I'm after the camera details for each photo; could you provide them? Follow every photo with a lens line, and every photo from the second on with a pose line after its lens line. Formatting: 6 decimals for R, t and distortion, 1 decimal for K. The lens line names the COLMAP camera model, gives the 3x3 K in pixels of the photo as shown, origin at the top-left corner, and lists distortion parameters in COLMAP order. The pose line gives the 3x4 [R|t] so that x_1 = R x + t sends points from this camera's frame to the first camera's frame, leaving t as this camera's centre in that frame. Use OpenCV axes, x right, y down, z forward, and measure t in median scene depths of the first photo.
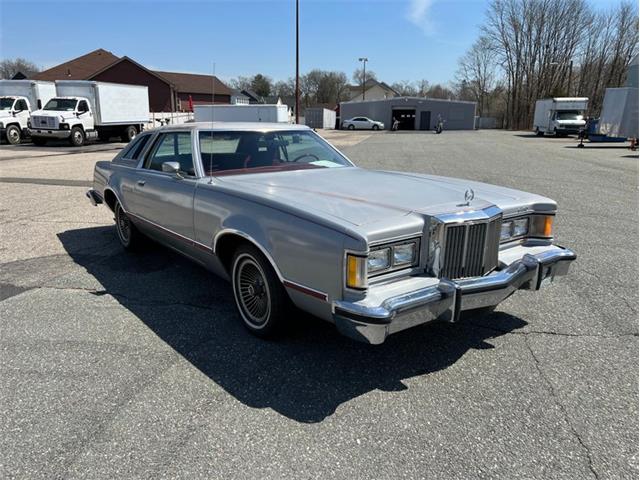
lens RADIAL K [[481.3, 0, 318.4], [0, 481.3, 239.9], [0, 0, 1]] dist [0.050666, -0.055423]
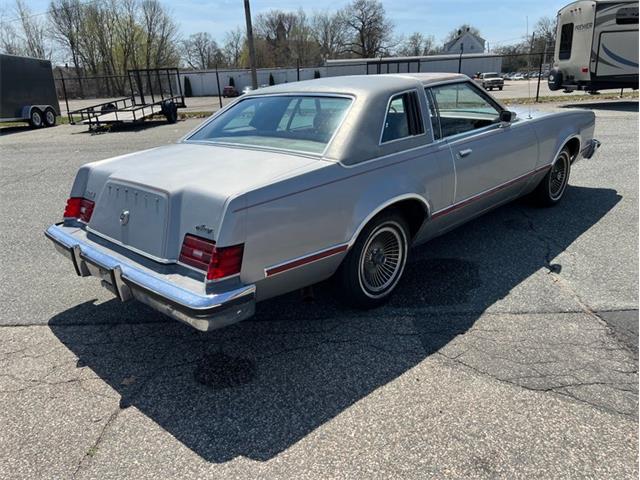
lens RADIAL K [[481.3, 0, 318.7], [0, 481.3, 238.6], [0, 0, 1]] dist [0.050666, -0.055423]
pose [[-0.147042, -0.304238, 0.941179, -0.188651], [0.278942, 0.900147, 0.334554, -0.054820], [-0.948984, 0.311728, -0.047495, 0.225653]]
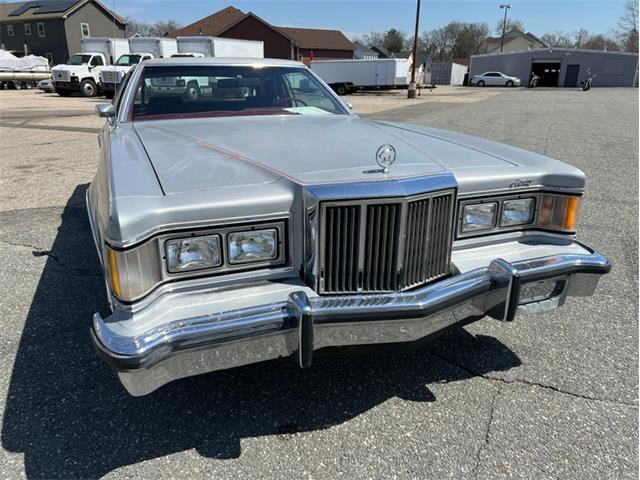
lens RADIAL K [[481.3, 0, 315.6], [0, 481.3, 242.4], [0, 0, 1]] dist [0.050666, -0.055423]
pose [[0.965068, 0.080851, -0.249213, 0.040946], [-0.059758, 0.994049, 0.091083, -0.003621], [0.255094, -0.073009, 0.964156, 0.042393]]
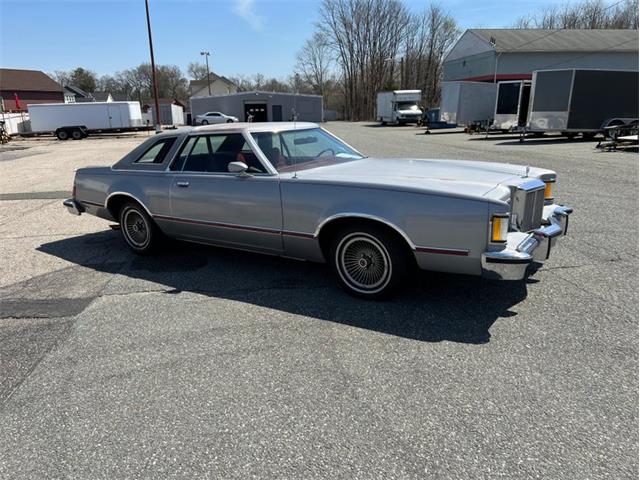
lens RADIAL K [[481.3, 0, 317.2], [0, 481.3, 239.5], [0, 0, 1]] dist [0.050666, -0.055423]
pose [[0.948451, -0.108803, 0.297663, -0.072071], [0.105607, 0.994045, 0.026850, 0.000406], [-0.298812, 0.005969, 0.954293, -0.013403]]
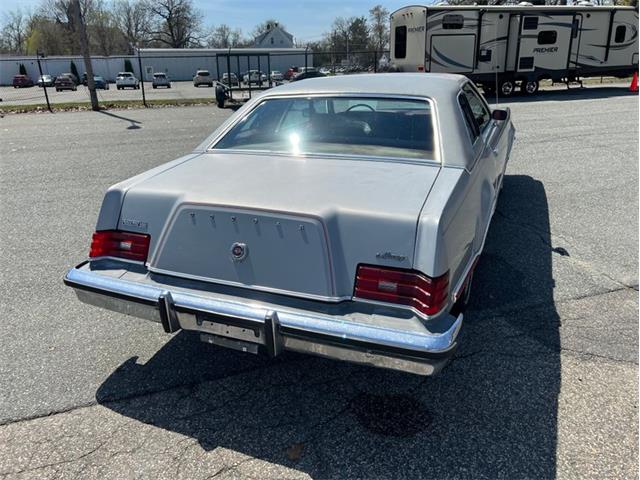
lens RADIAL K [[481.3, 0, 319.3], [0, 481.3, 229.1], [0, 0, 1]] dist [0.050666, -0.055423]
pose [[-0.496588, -0.270231, 0.824849, -0.158195], [0.229252, 0.875722, 0.424916, -0.071250], [-0.837164, 0.400107, -0.372922, 0.276318]]
